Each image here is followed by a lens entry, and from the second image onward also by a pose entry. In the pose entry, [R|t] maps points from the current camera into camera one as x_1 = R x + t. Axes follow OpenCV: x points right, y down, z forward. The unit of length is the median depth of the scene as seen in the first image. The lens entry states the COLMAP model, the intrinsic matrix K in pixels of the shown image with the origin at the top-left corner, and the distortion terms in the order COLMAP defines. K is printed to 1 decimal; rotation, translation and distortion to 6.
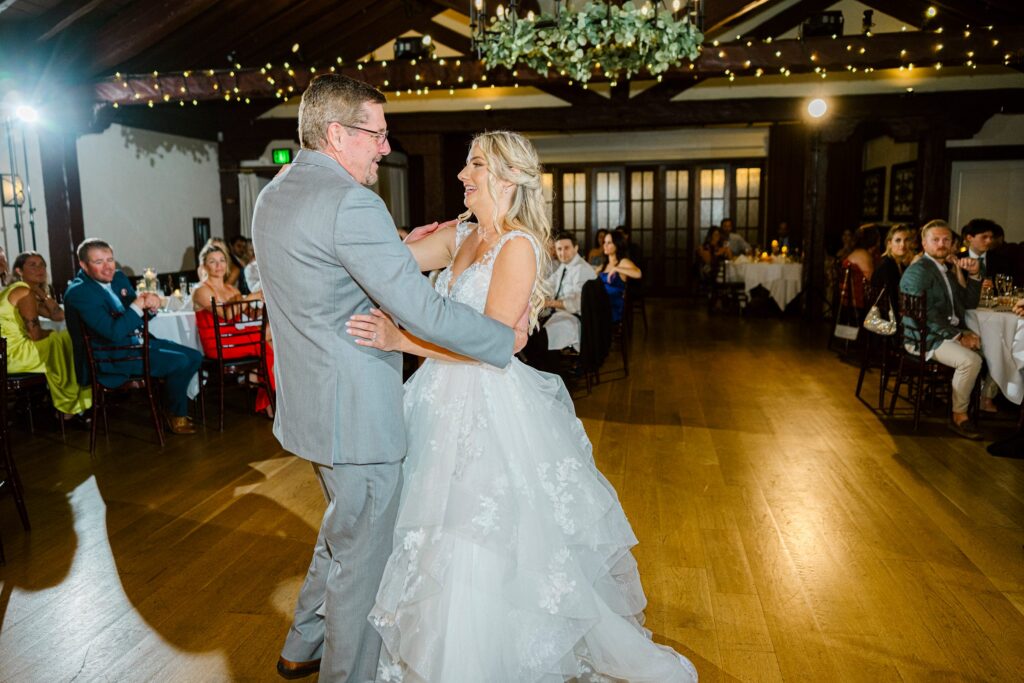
lens RADIAL K [[785.6, 0, 513.6], [0, 785.6, 345.8], [0, 0, 1]] dist [-0.006968, 0.009099]
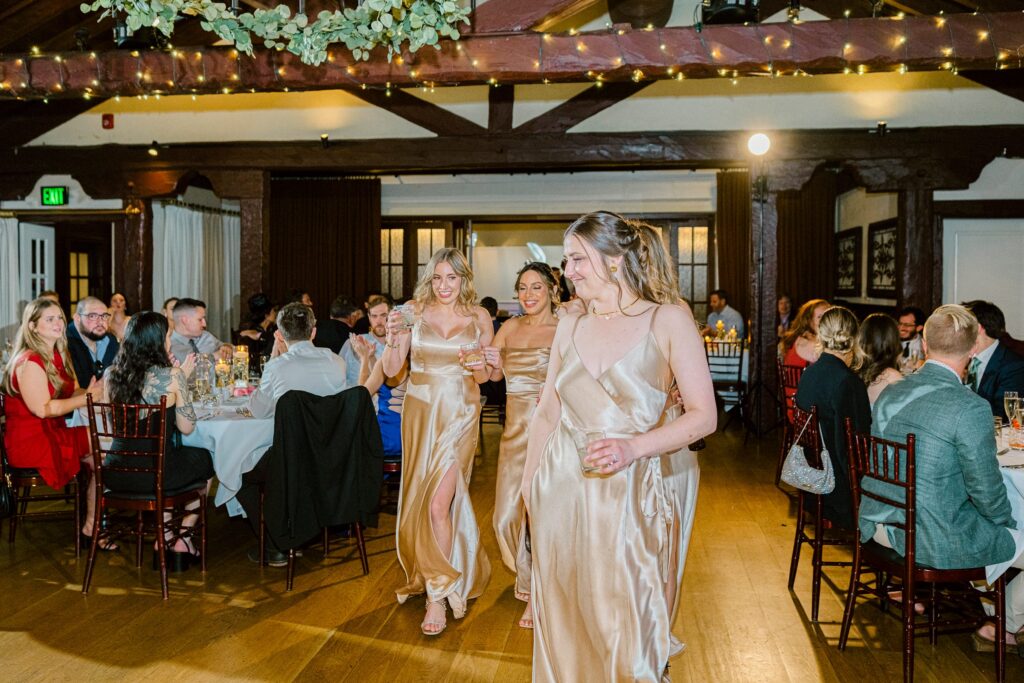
lens RADIAL K [[877.3, 0, 510.5], [0, 877.3, 339.0], [0, 0, 1]] dist [-0.006094, 0.006029]
pose [[0.999687, 0.017792, 0.017606, 0.133163], [-0.015963, 0.994951, -0.099079, -0.032078], [-0.019280, 0.098767, 0.994924, 0.186664]]
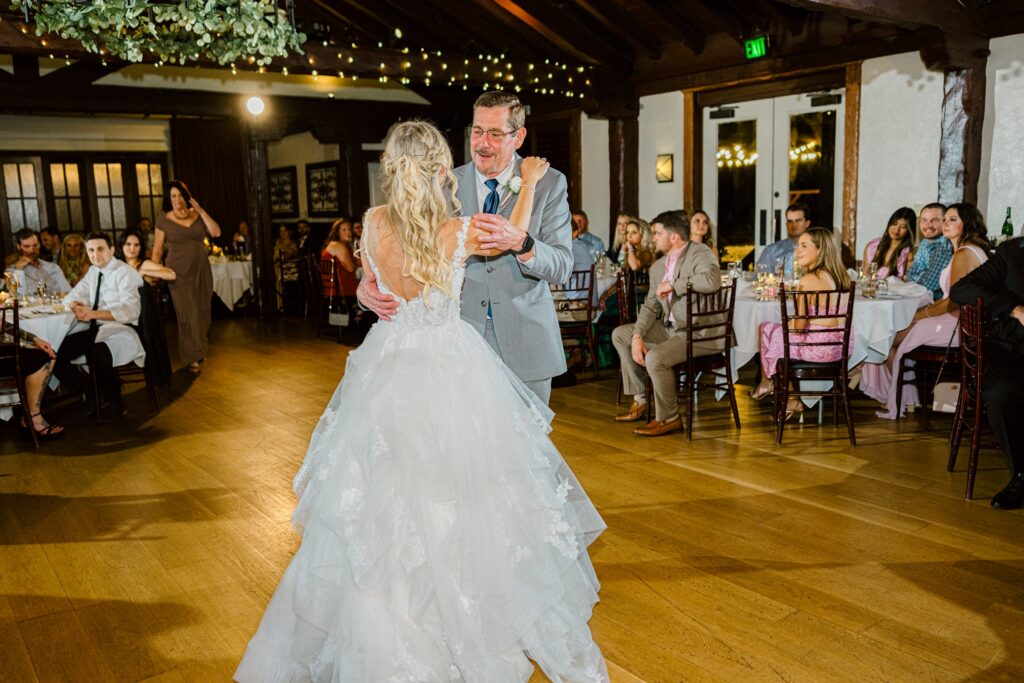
lens RADIAL K [[849.8, 0, 514.4], [0, 849.8, 341.5], [0, 0, 1]] dist [0.005803, 0.006473]
pose [[0.689955, -0.121439, 0.713593, -0.191943], [0.135697, 0.990049, 0.037285, 0.001547], [-0.711020, 0.071107, 0.699567, 0.017748]]
